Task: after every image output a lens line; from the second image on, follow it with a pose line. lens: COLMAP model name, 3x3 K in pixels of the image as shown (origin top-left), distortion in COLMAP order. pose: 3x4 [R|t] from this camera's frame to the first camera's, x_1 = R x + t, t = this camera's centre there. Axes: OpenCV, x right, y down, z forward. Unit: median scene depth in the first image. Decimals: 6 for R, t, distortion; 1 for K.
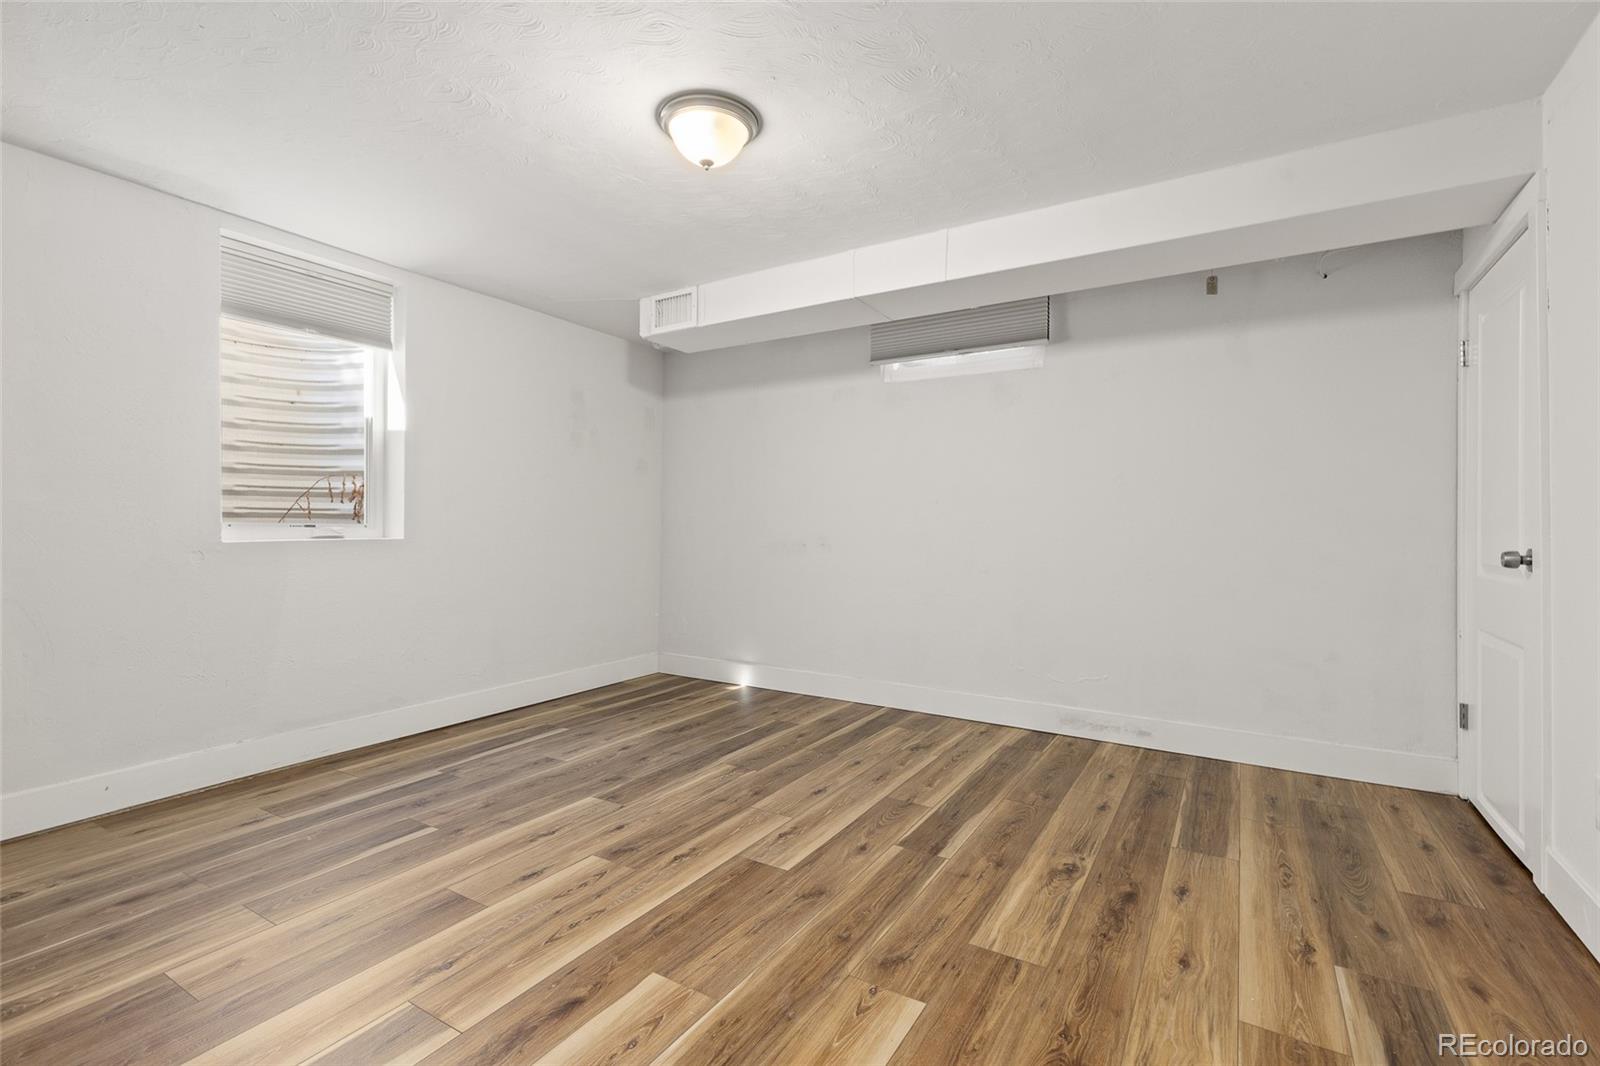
lens RADIAL K [[730.4, 0, 800.9], [0, 730.4, 528.9], [0, 0, 1]] dist [0.010831, -0.003588]
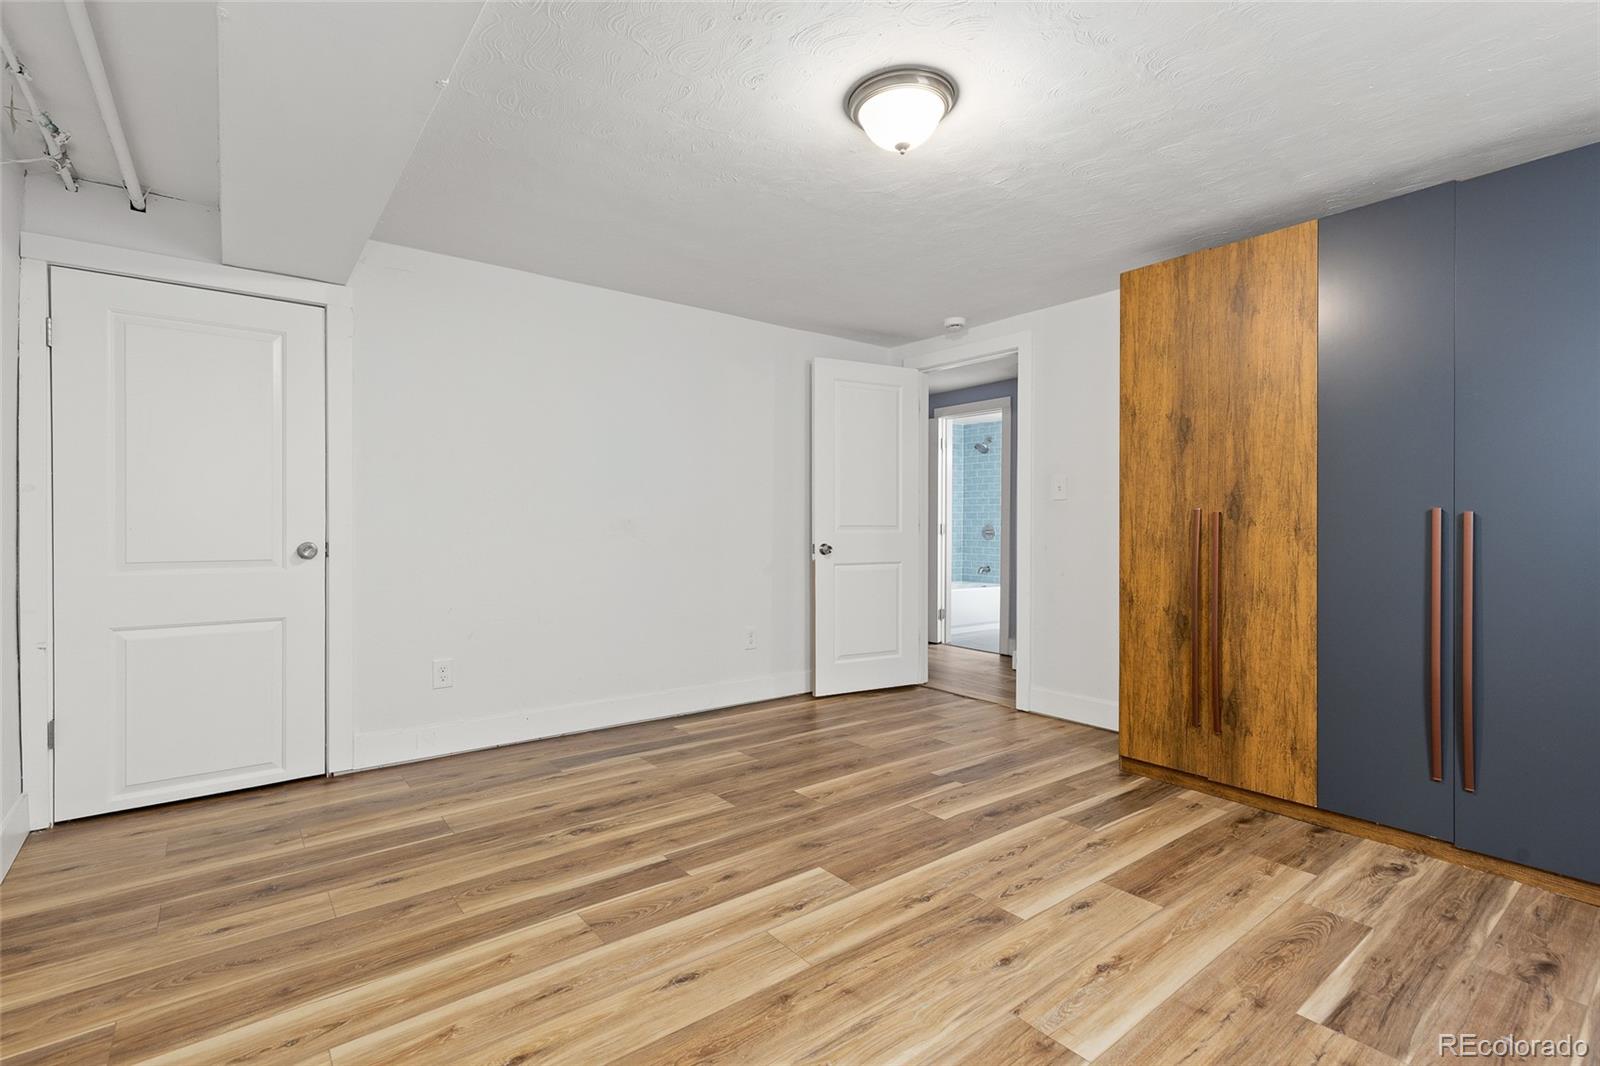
lens RADIAL K [[730.4, 0, 802.4], [0, 730.4, 528.6], [0, 0, 1]] dist [0.010831, -0.003588]
pose [[-0.938603, -0.012089, 0.344789, -0.332944], [-0.009950, 0.999919, 0.007975, -0.015610], [-0.344857, 0.004055, -0.938647, 1.907788]]
